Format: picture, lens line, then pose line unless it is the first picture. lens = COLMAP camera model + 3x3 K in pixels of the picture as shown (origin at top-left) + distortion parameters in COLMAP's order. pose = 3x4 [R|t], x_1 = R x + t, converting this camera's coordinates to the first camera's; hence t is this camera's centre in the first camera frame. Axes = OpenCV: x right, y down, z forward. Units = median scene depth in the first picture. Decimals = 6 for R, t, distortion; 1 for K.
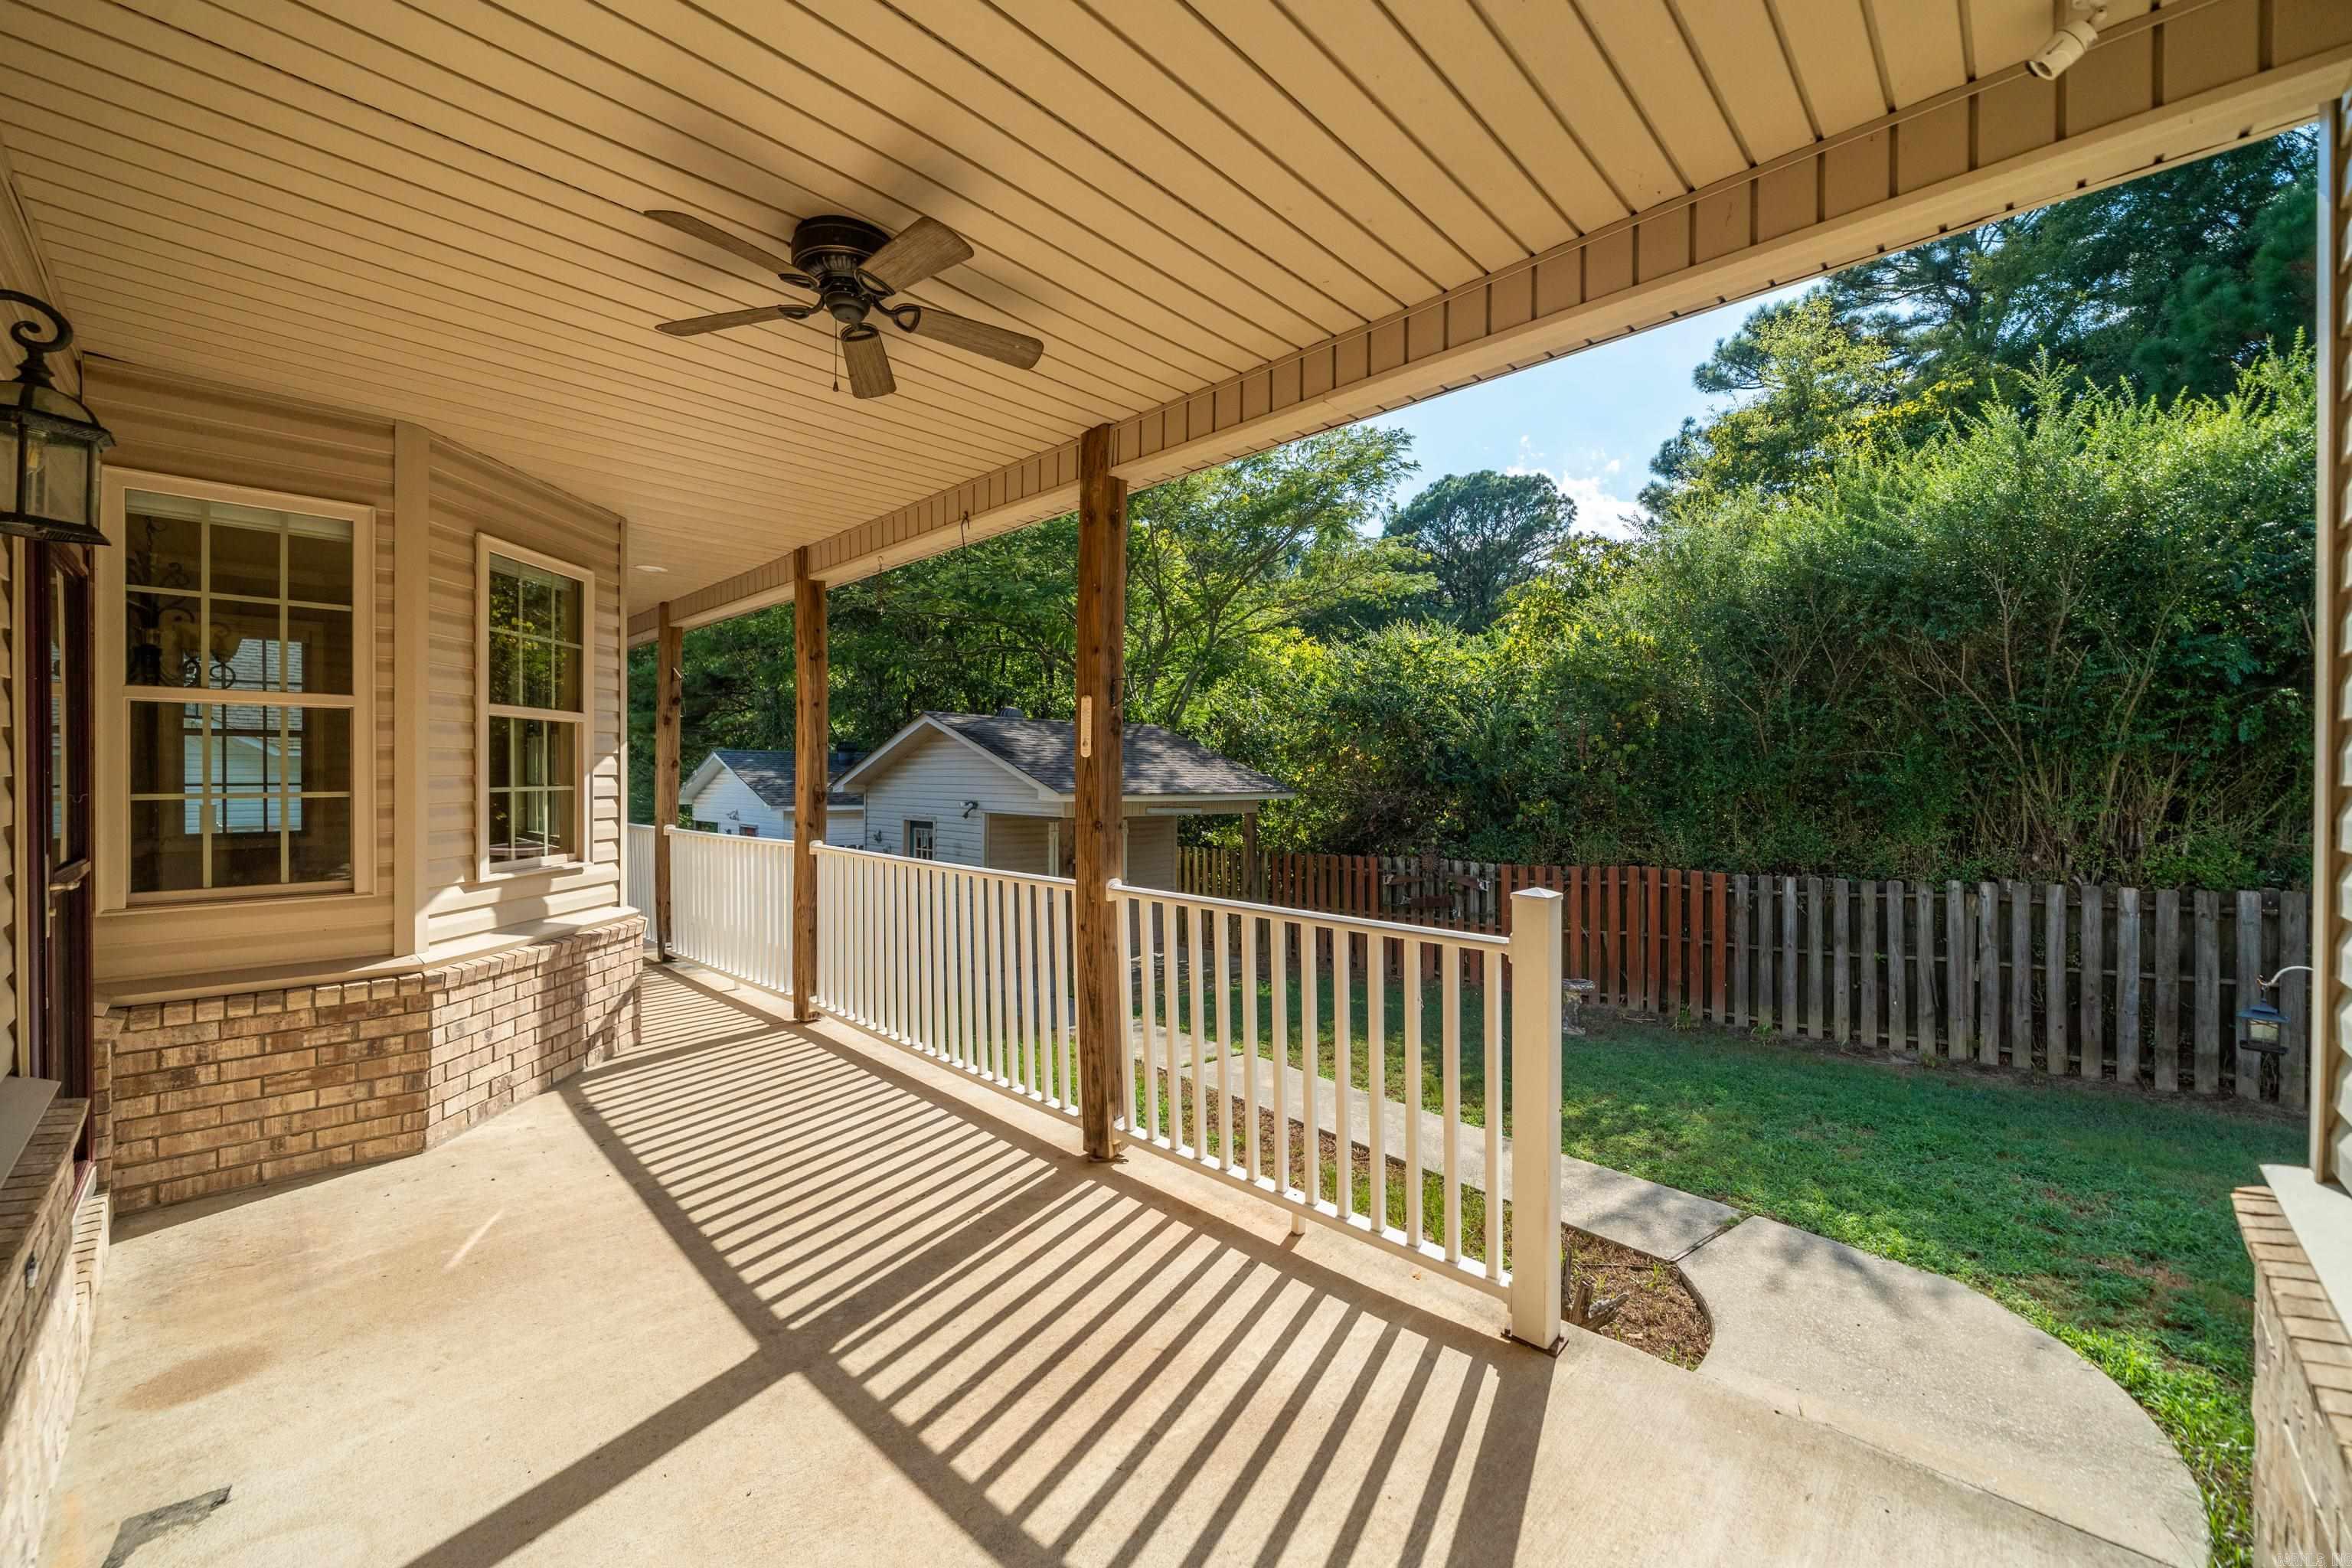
lens RADIAL K [[918.3, 0, 1176.0], [0, 918.3, 784.0], [0, 0, 1]] dist [0.000173, 0.000073]
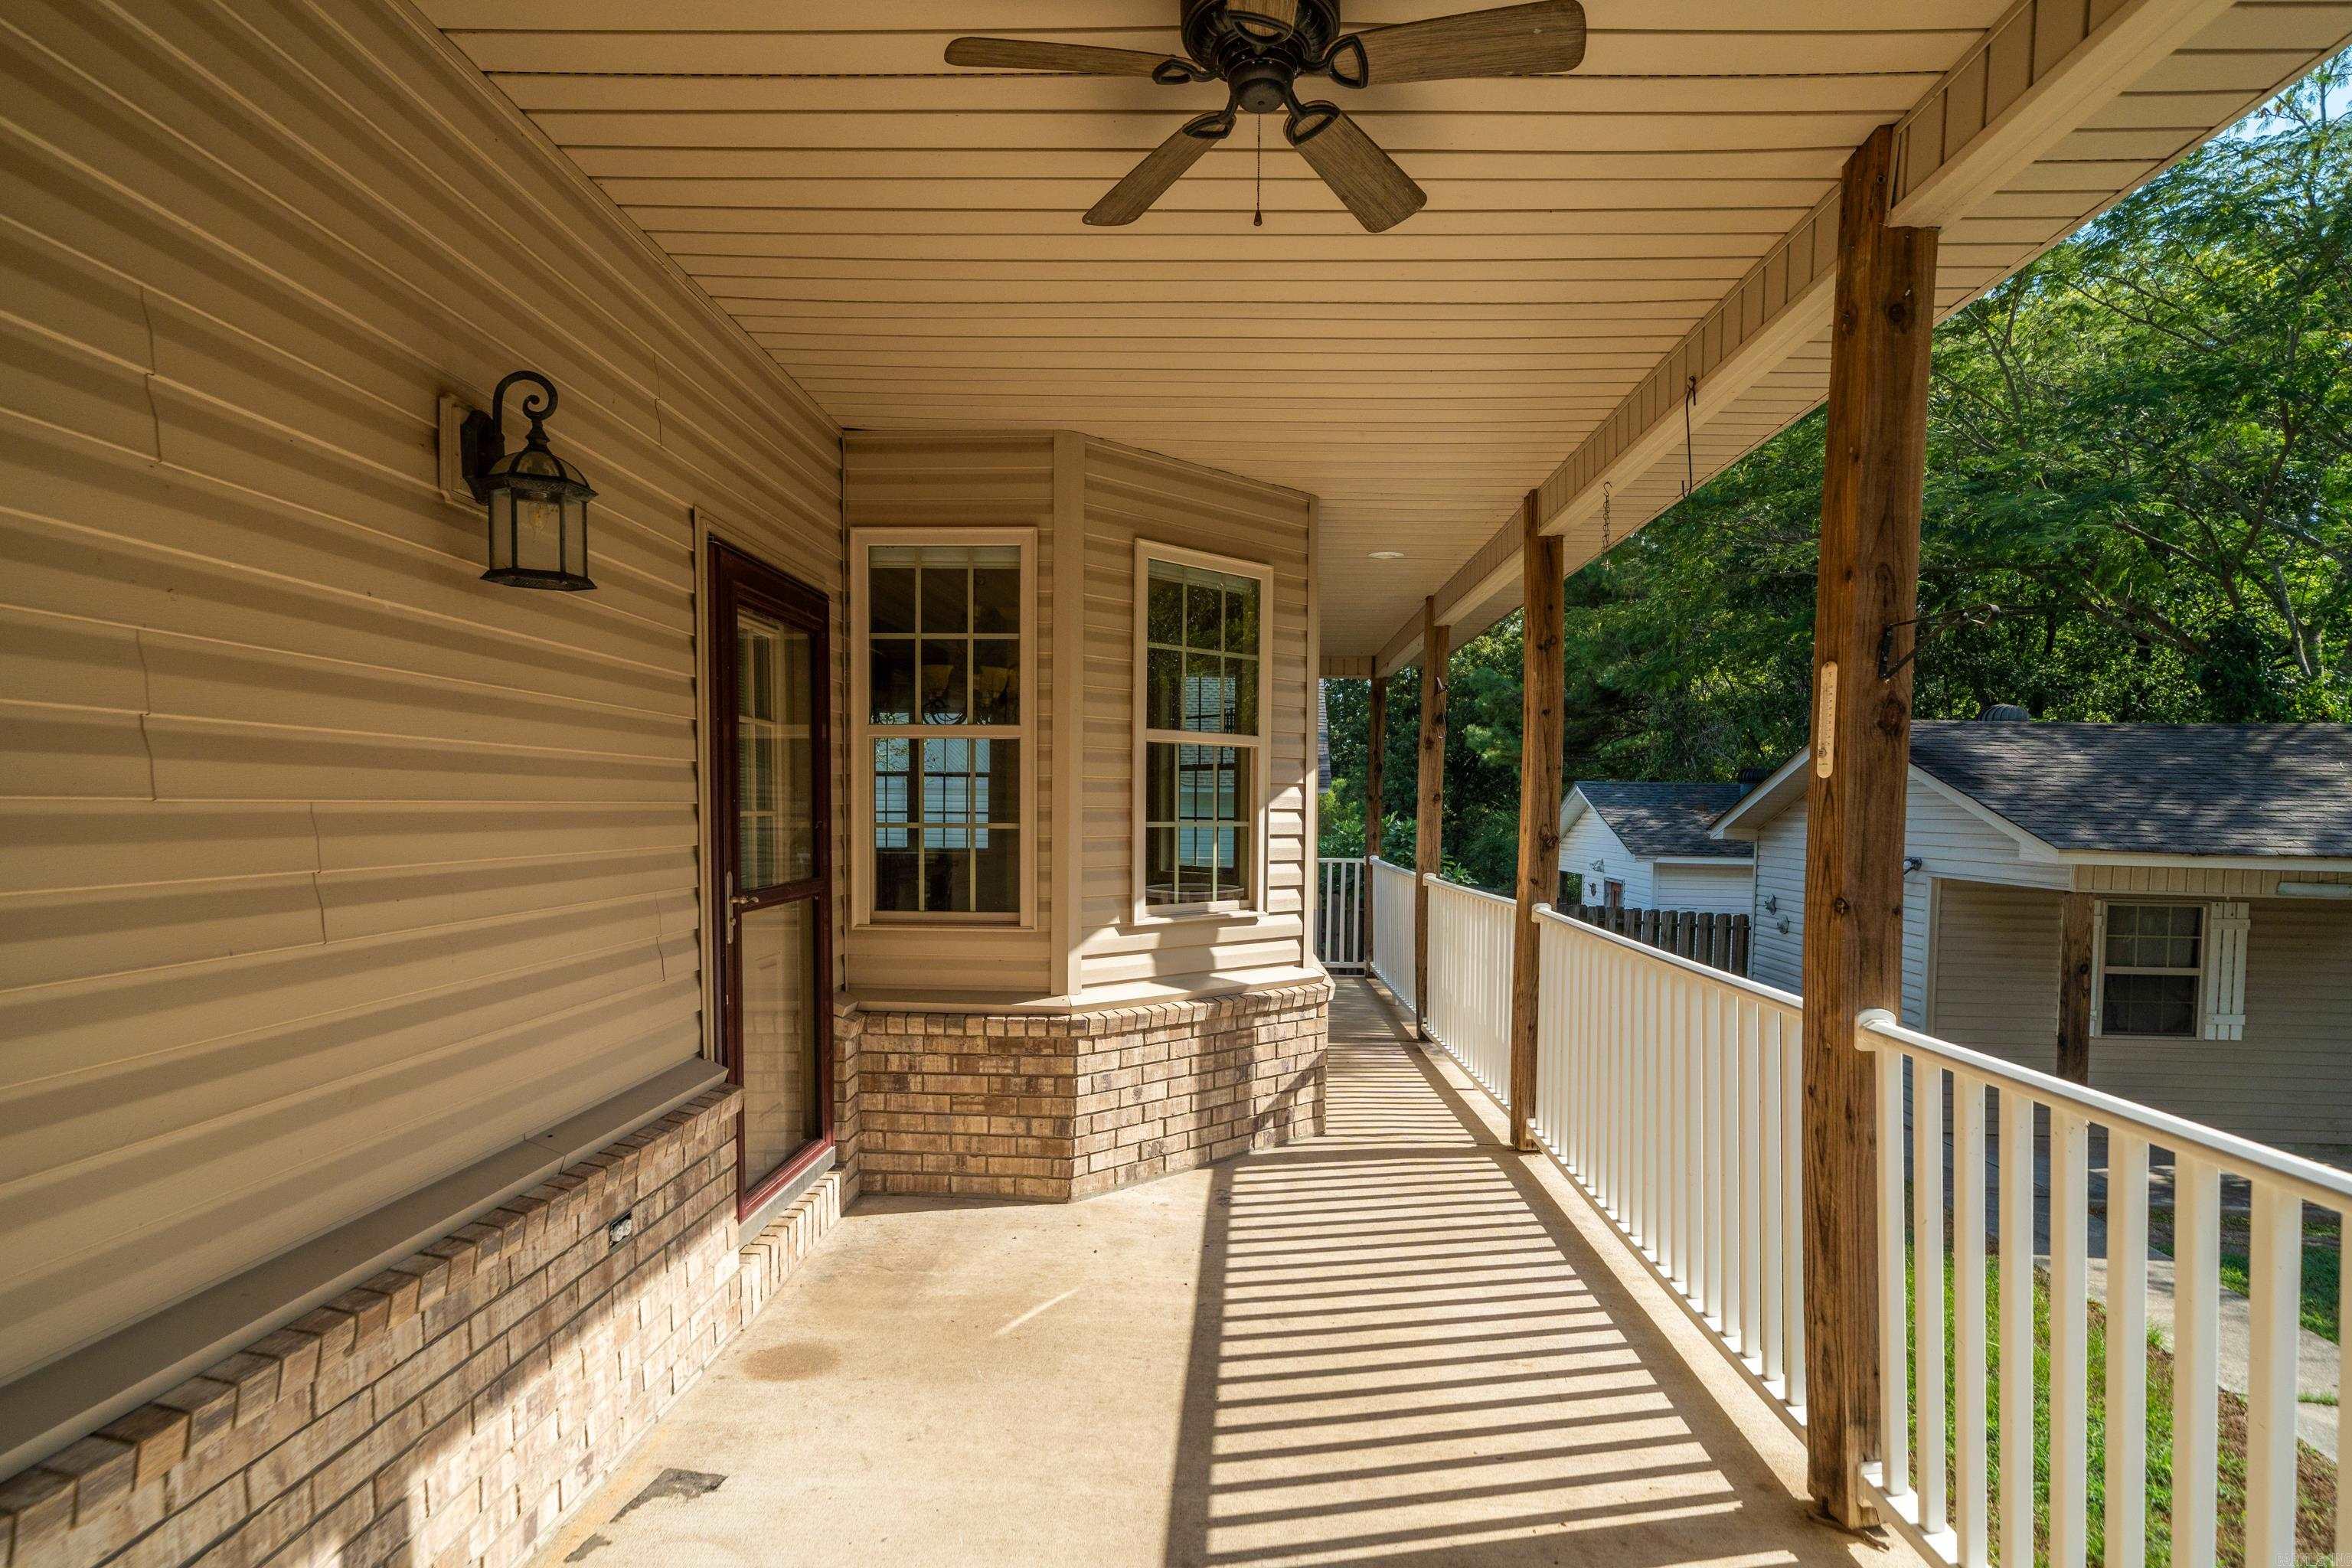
lens RADIAL K [[1207.9, 0, 1180.7], [0, 1207.9, 866.7], [0, 0, 1]] dist [0.000747, 0.000860]
pose [[0.676900, 0.040037, -0.734986, 0.159287], [-0.016360, 0.999091, 0.039357, 0.000889], [0.735894, -0.014616, 0.676939, 0.229495]]
